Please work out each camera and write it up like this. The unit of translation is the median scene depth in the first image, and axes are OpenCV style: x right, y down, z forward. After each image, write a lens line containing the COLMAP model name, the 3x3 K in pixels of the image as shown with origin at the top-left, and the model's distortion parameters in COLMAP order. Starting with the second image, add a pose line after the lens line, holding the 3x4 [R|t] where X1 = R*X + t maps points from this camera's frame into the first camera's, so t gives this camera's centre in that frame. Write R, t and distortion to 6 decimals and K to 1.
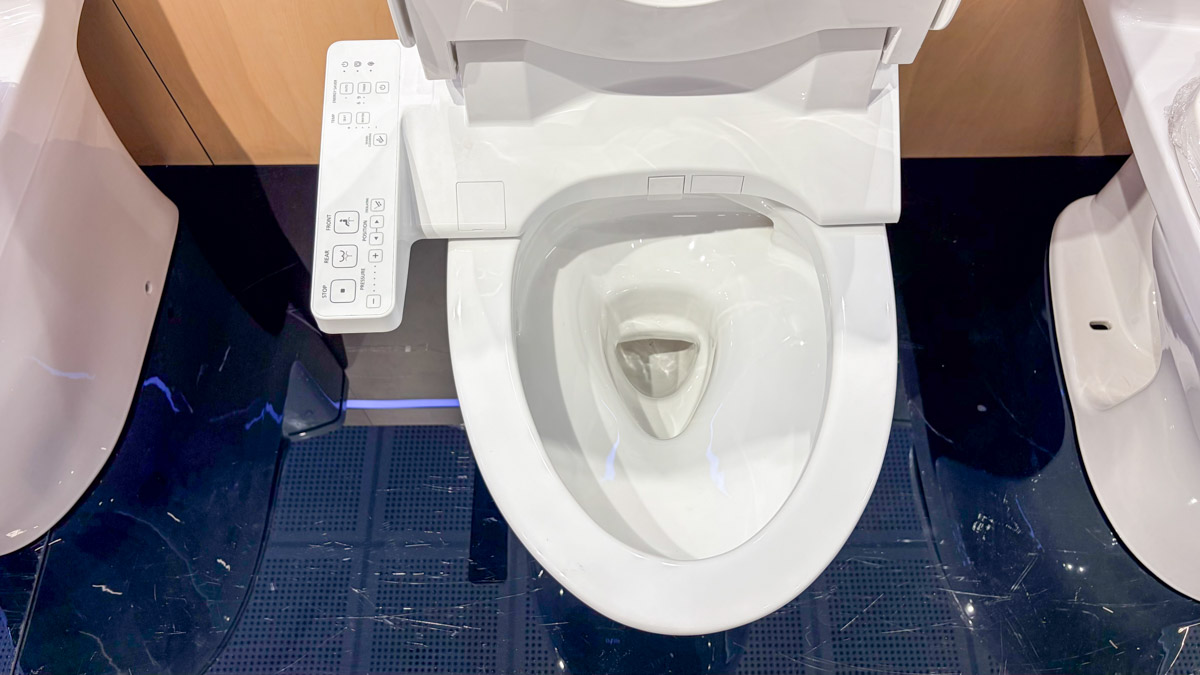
lens RADIAL K [[916.5, 0, 604.2], [0, 916.5, 339.3], [0, 0, 1]] dist [0.011585, -0.012548]
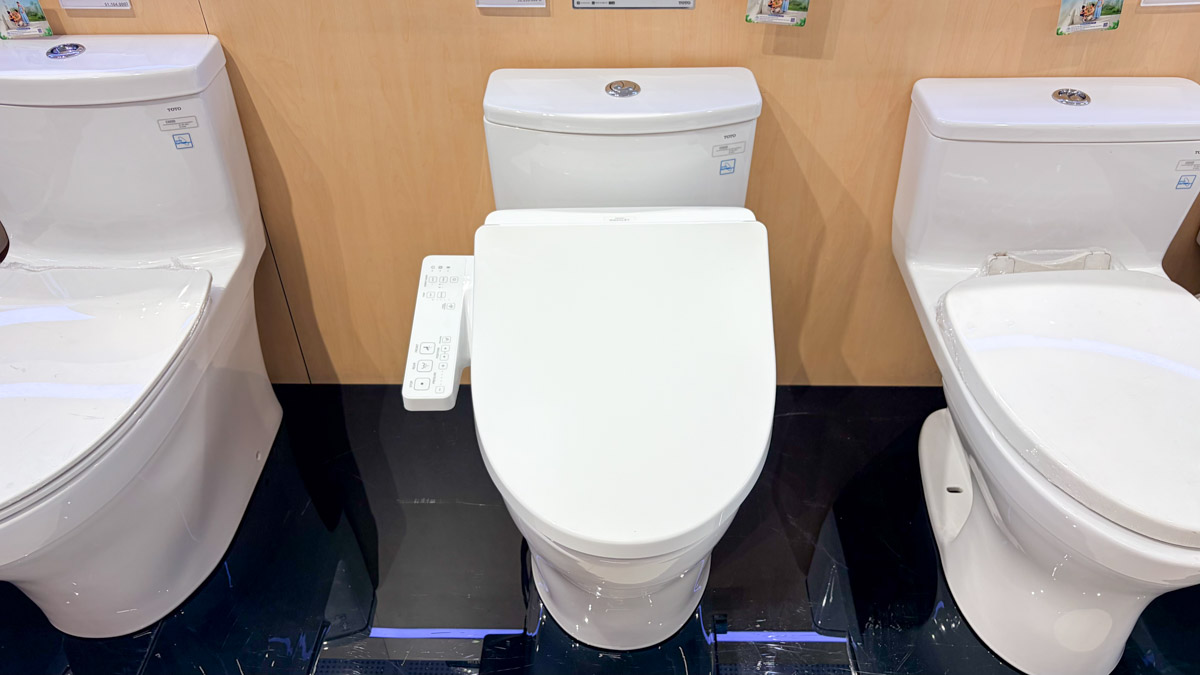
lens RADIAL K [[916.5, 0, 604.2], [0, 916.5, 339.3], [0, 0, 1]] dist [0.011585, -0.012548]
pose [[0.999687, 0.015854, -0.019352, 0.053270], [-0.021985, 0.925877, -0.377185, 0.358266], [0.011938, 0.377492, 0.925936, -0.404550]]
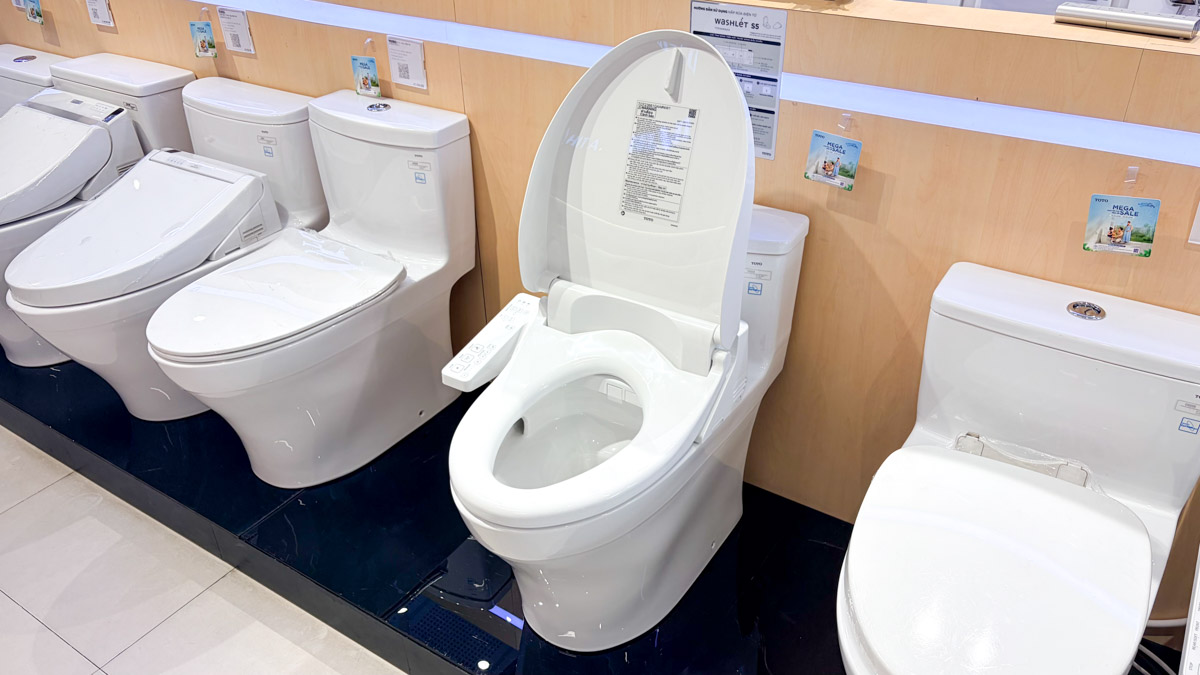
lens RADIAL K [[904.9, 0, 603.9], [0, 904.9, 335.6], [0, 0, 1]] dist [-0.001975, 0.001754]
pose [[0.832315, 0.289102, -0.472940, 0.766635], [-0.486679, 0.789539, -0.373859, 0.397111], [0.265322, 0.541339, 0.797845, -0.539939]]
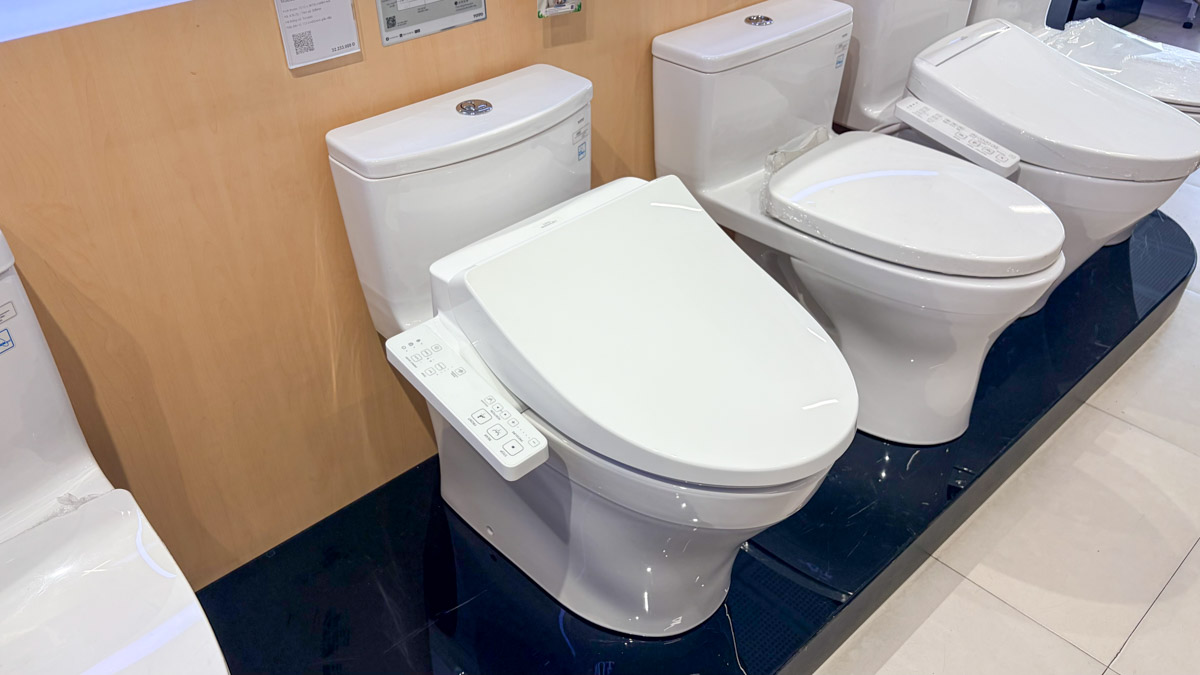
lens RADIAL K [[901.8, 0, 581.8], [0, 901.8, 334.2], [0, 0, 1]] dist [-0.007836, 0.004204]
pose [[0.744793, -0.391914, 0.540080, -0.661919], [0.591998, 0.761558, -0.263758, 0.184883], [-0.307931, 0.516171, 0.799216, -0.202722]]
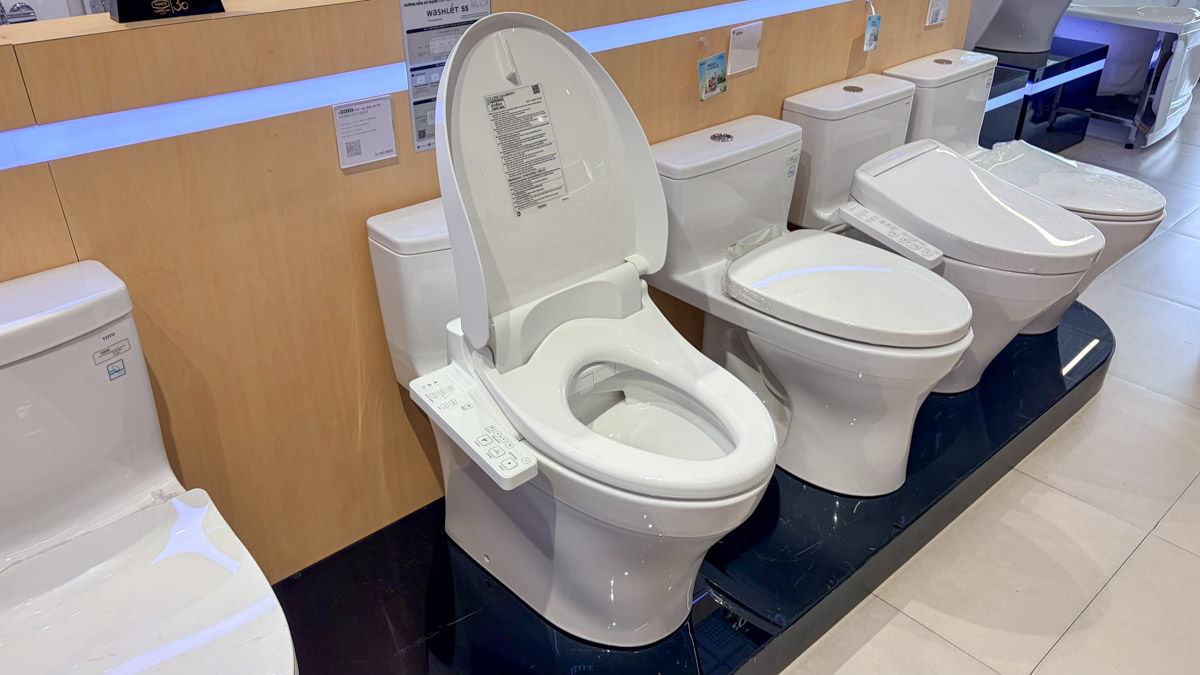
lens RADIAL K [[901.8, 0, 581.8], [0, 901.8, 334.2], [0, 0, 1]] dist [-0.007836, 0.004204]
pose [[0.750645, -0.315210, 0.580668, -0.833203], [0.578725, 0.737696, -0.347682, 0.340912], [-0.318763, 0.597033, 0.736167, -0.391154]]
